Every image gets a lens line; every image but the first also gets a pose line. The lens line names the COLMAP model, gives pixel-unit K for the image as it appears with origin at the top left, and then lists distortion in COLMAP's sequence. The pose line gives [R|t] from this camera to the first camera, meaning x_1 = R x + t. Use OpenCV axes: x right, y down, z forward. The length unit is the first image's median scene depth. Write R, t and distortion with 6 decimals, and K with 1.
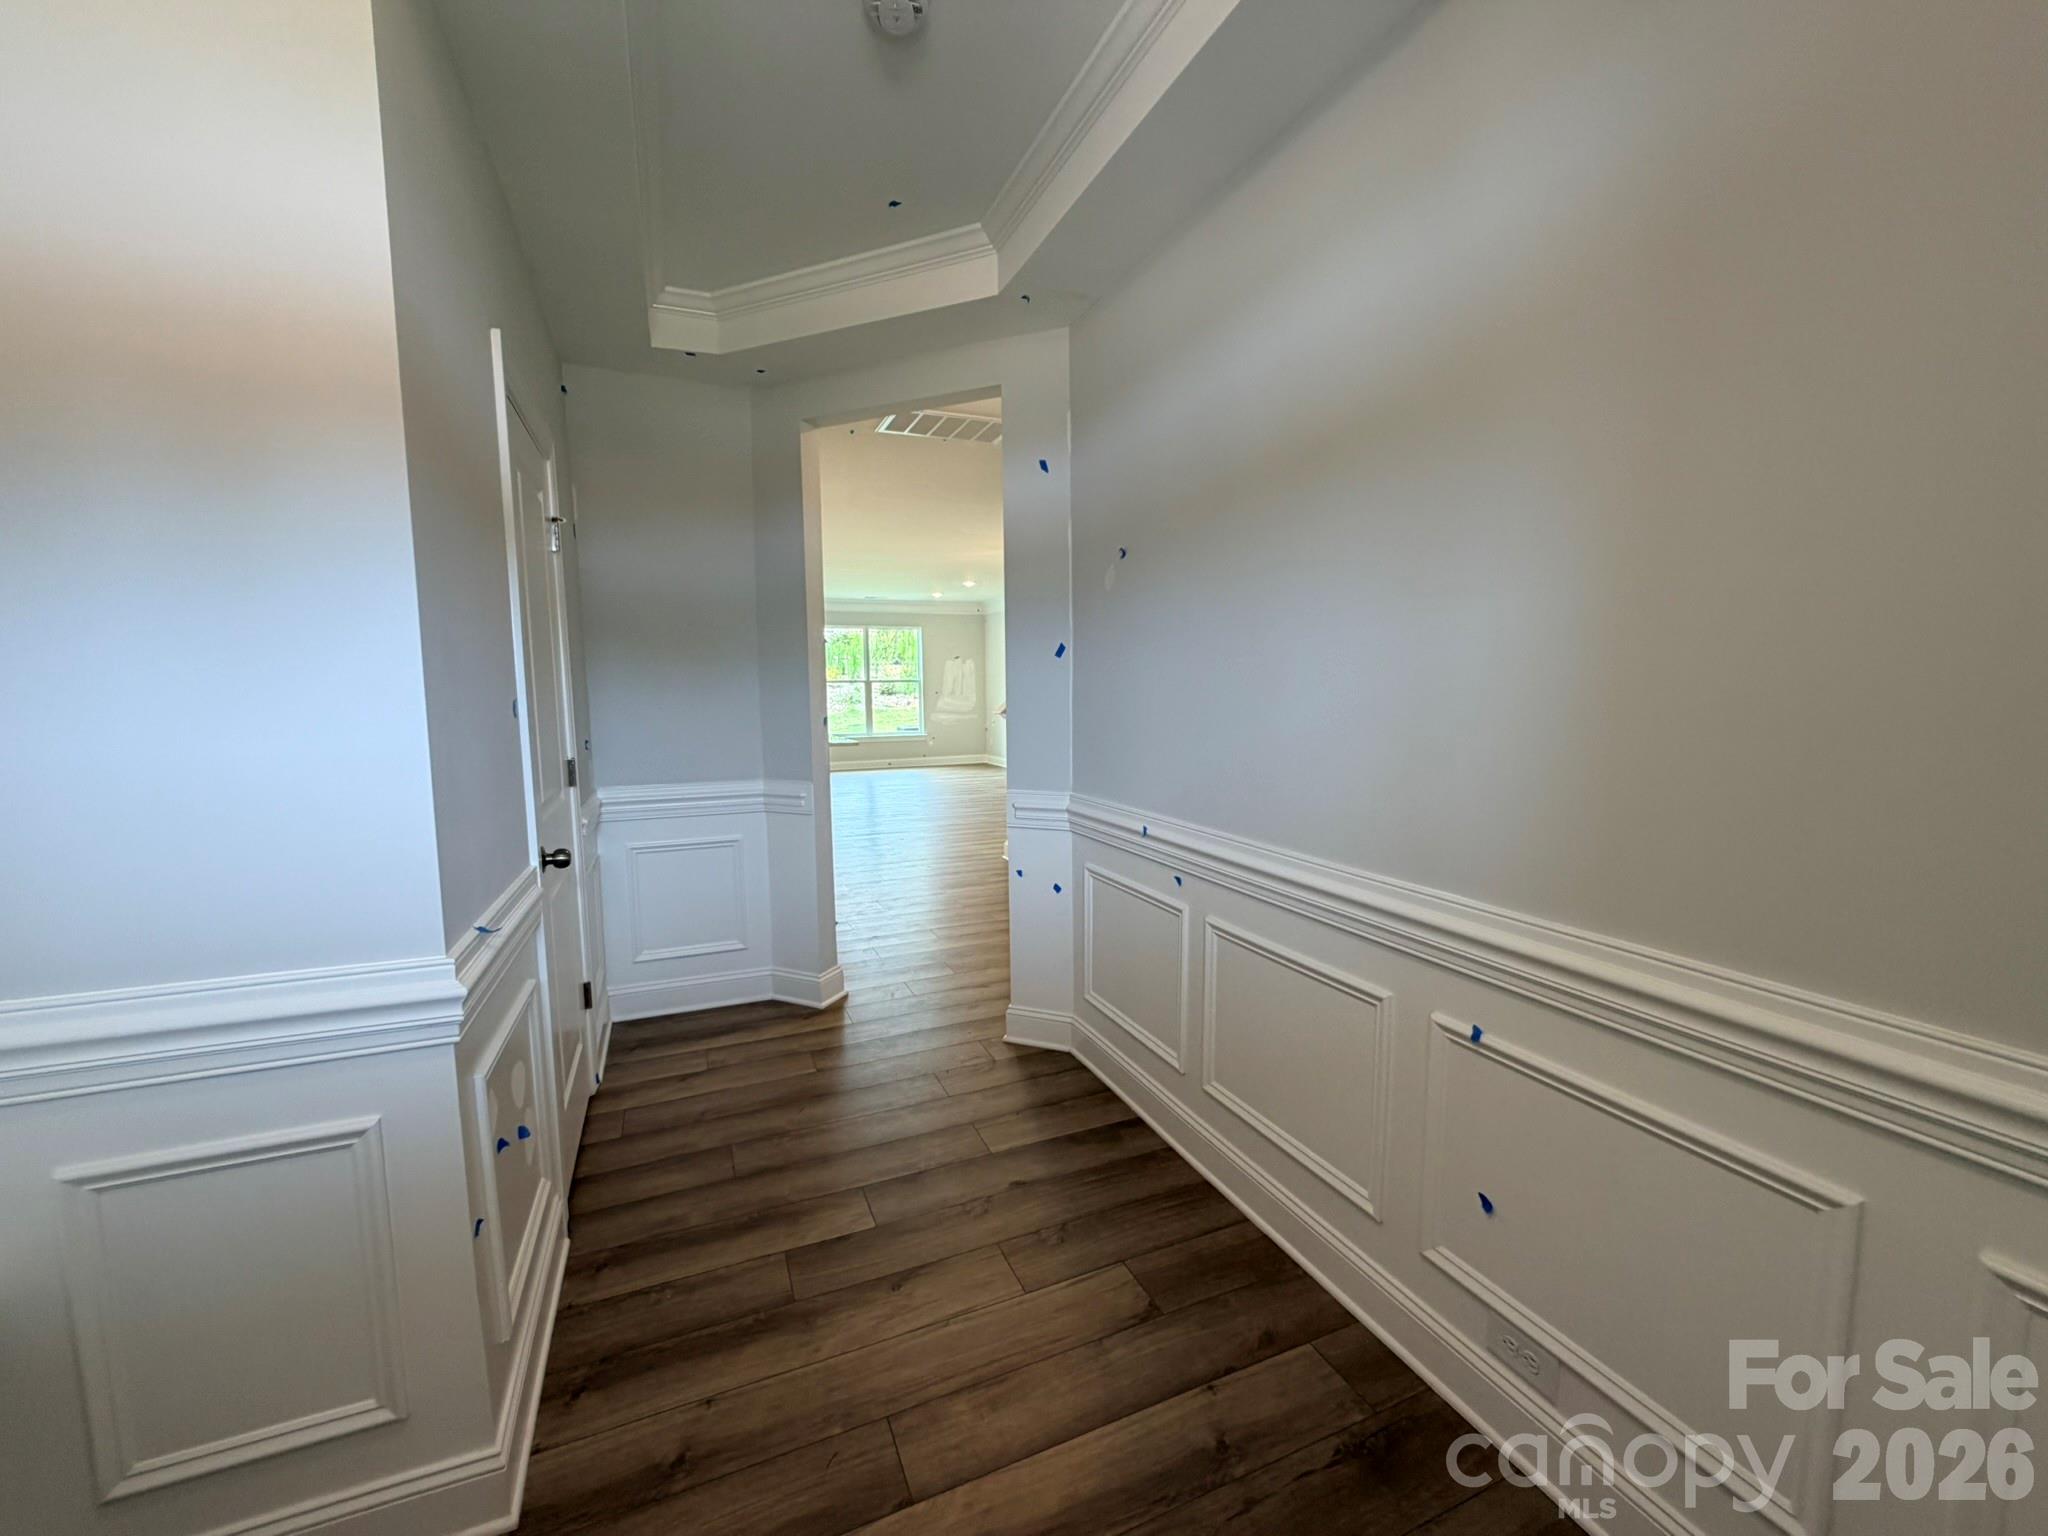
lens RADIAL K [[863.3, 0, 1024.0], [0, 863.3, 768.0], [0, 0, 1]] dist [0.001359, 0.000071]
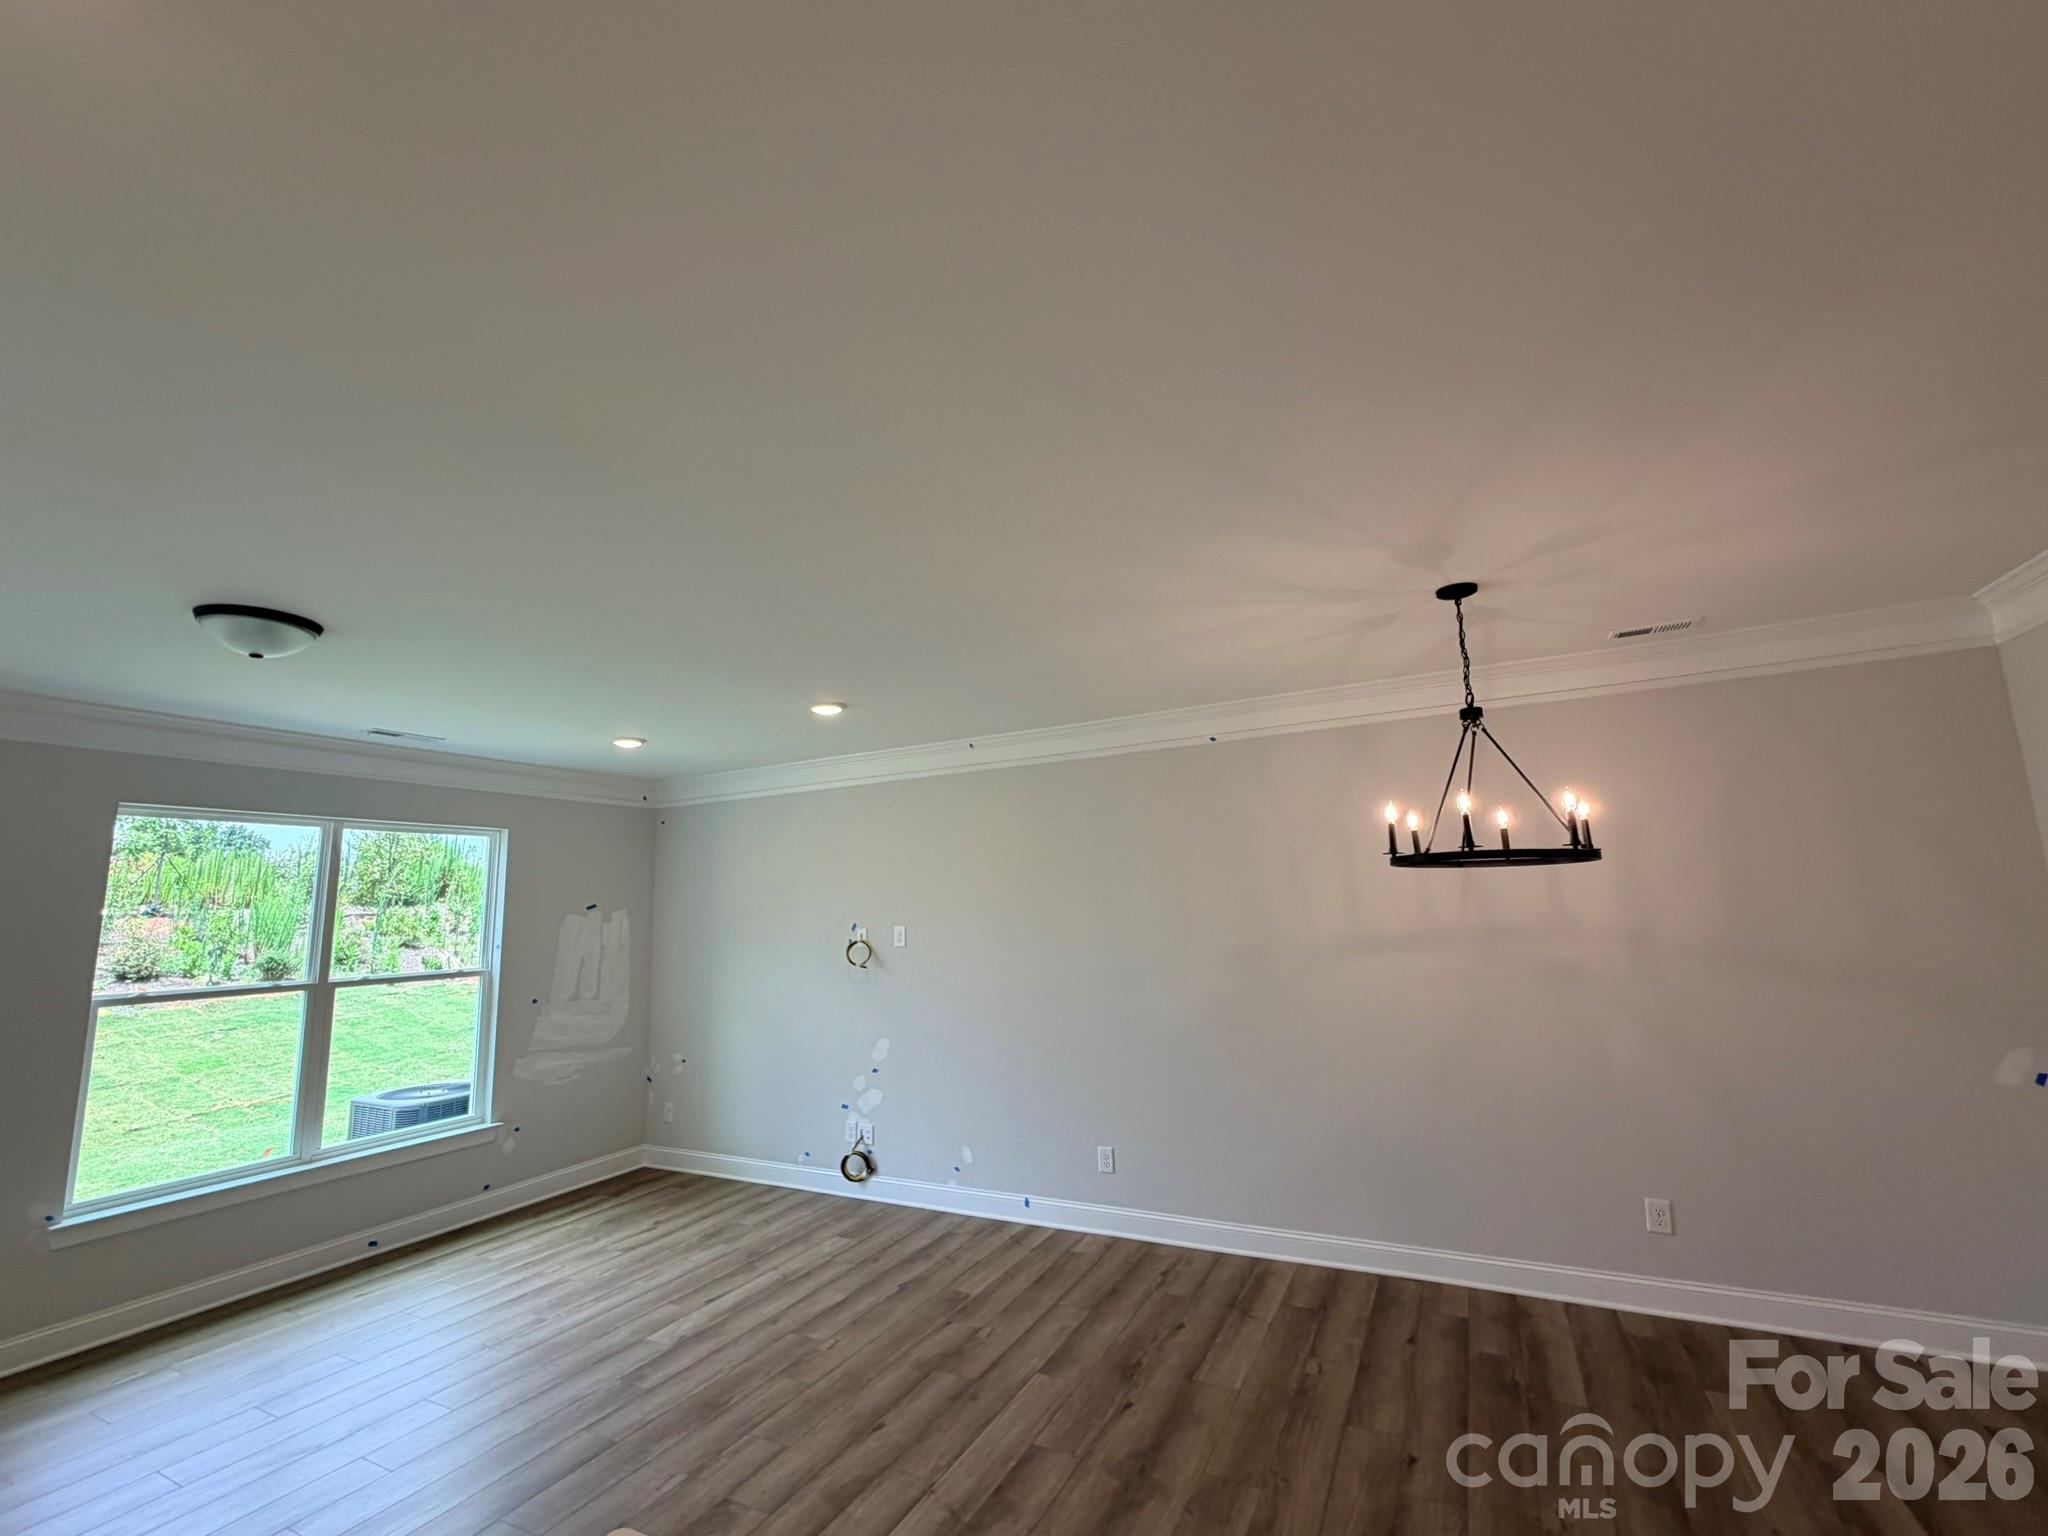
lens RADIAL K [[863.3, 0, 1024.0], [0, 863.3, 768.0], [0, 0, 1]] dist [0.001359, 0.000071]
pose [[0.762120, 0.094485, 0.640504, -0.190906], [0.085853, 0.965809, -0.244627, -0.074587], [-0.641718, 0.241424, 0.727951, 0.556492]]
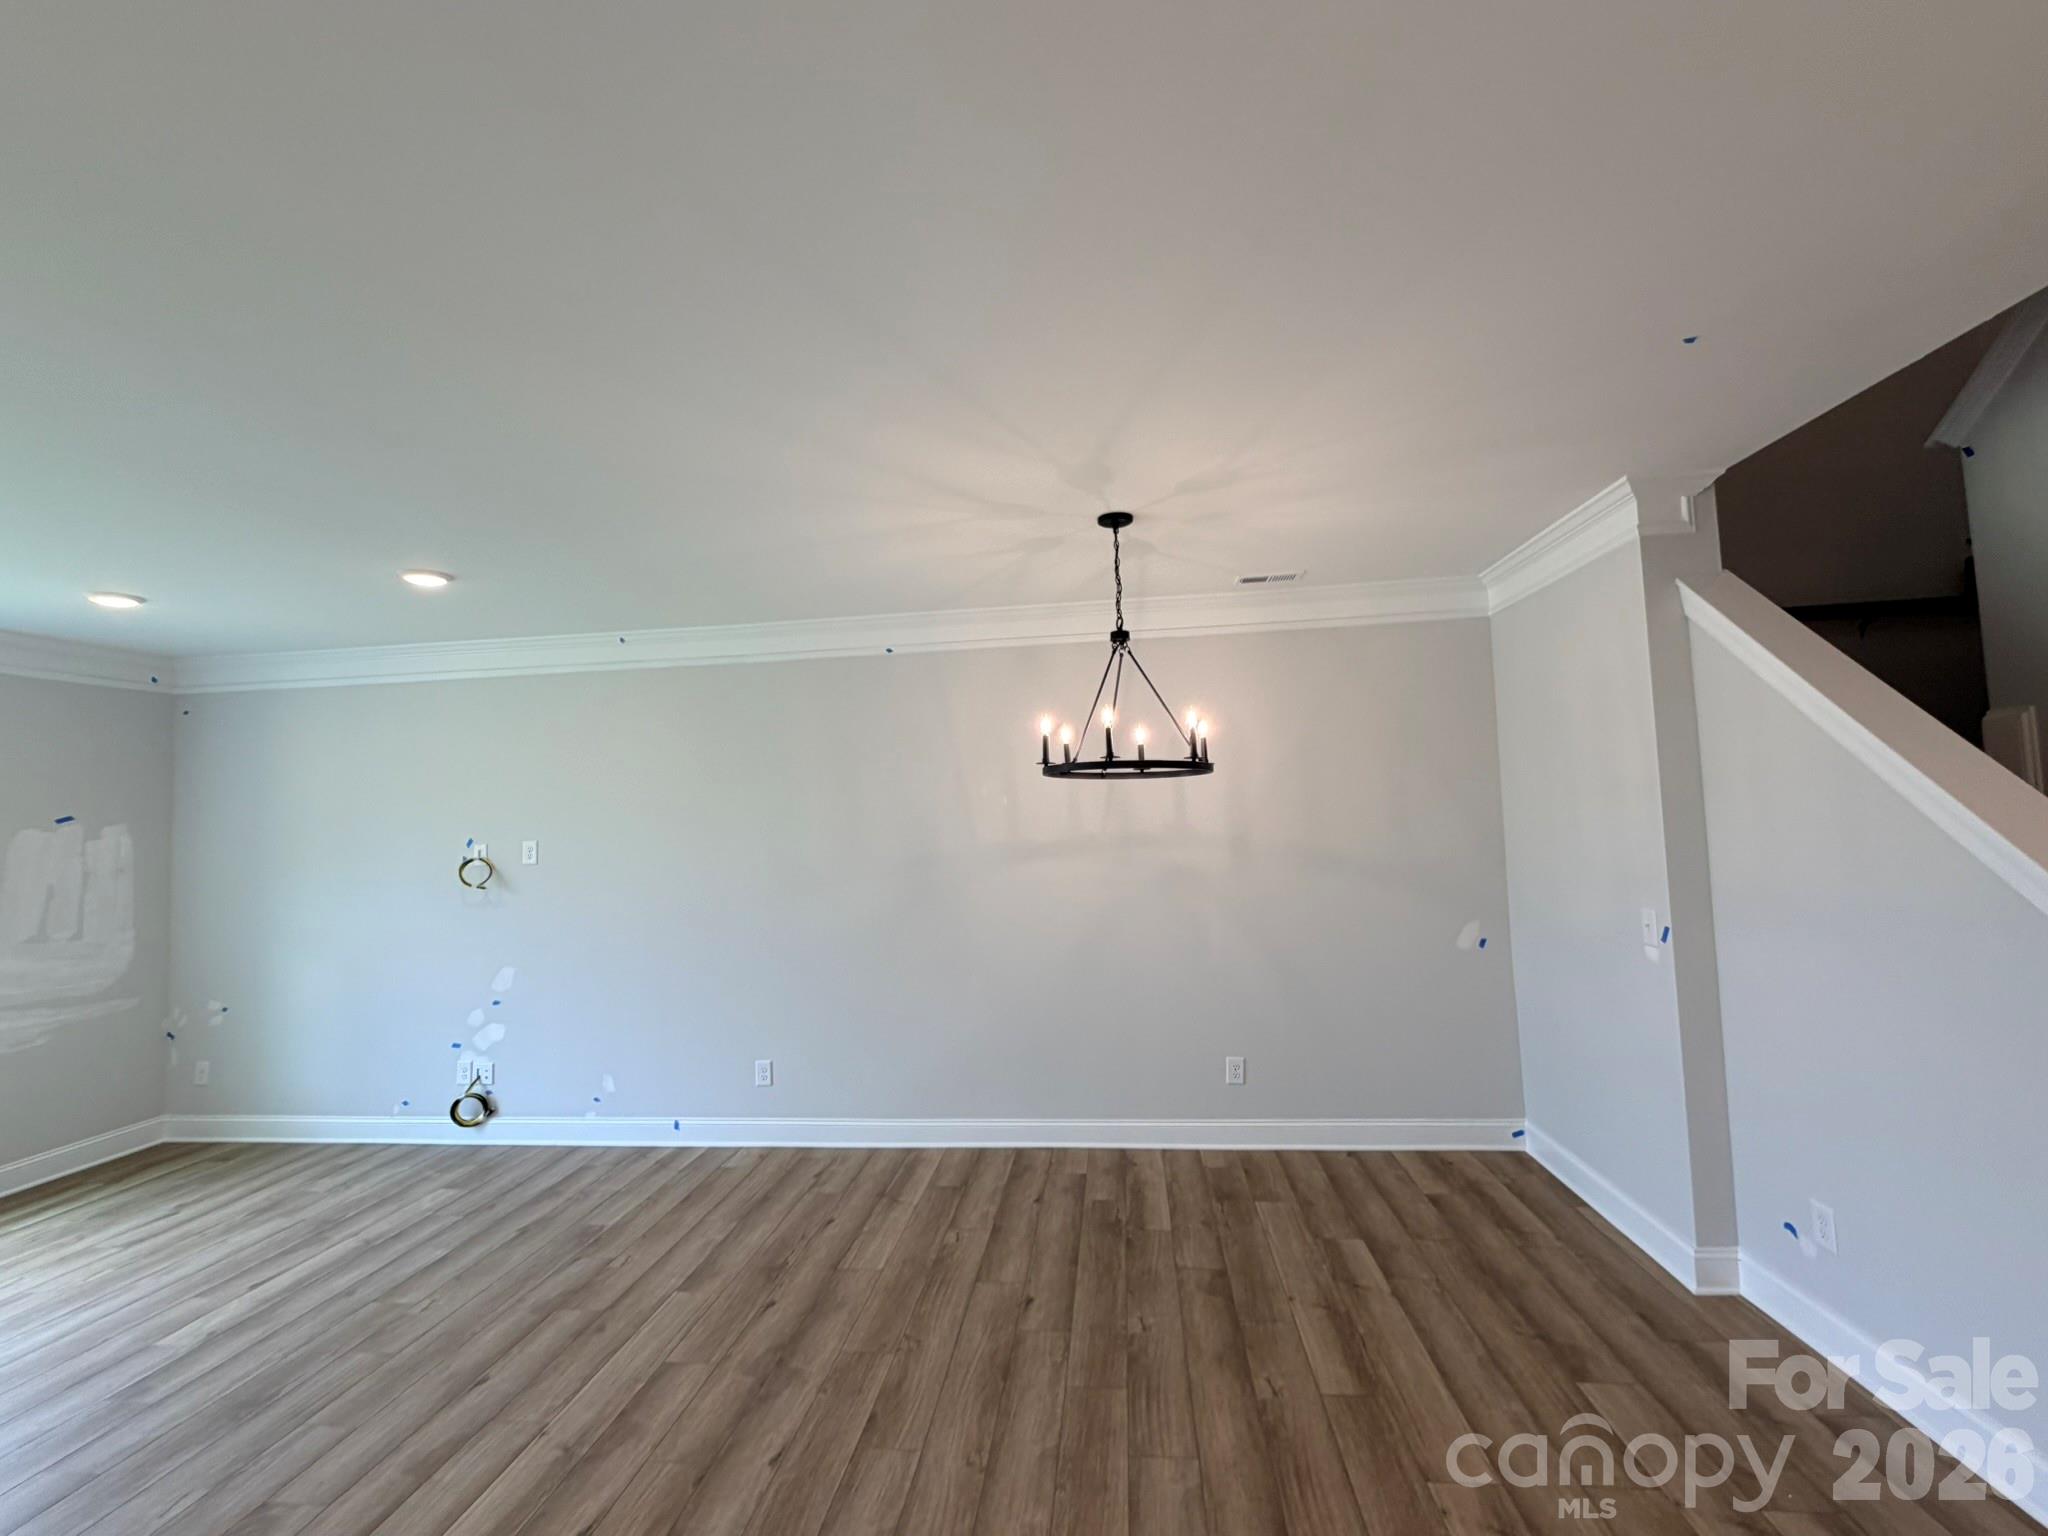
lens RADIAL K [[863.3, 0, 1024.0], [0, 863.3, 768.0], [0, 0, 1]] dist [0.001359, 0.000071]
pose [[0.485586, 0.051249, 0.872685, -0.182727], [0.113703, 0.986097, -0.121177, -0.070534], [-0.866763, 0.158068, 0.473008, 0.556455]]
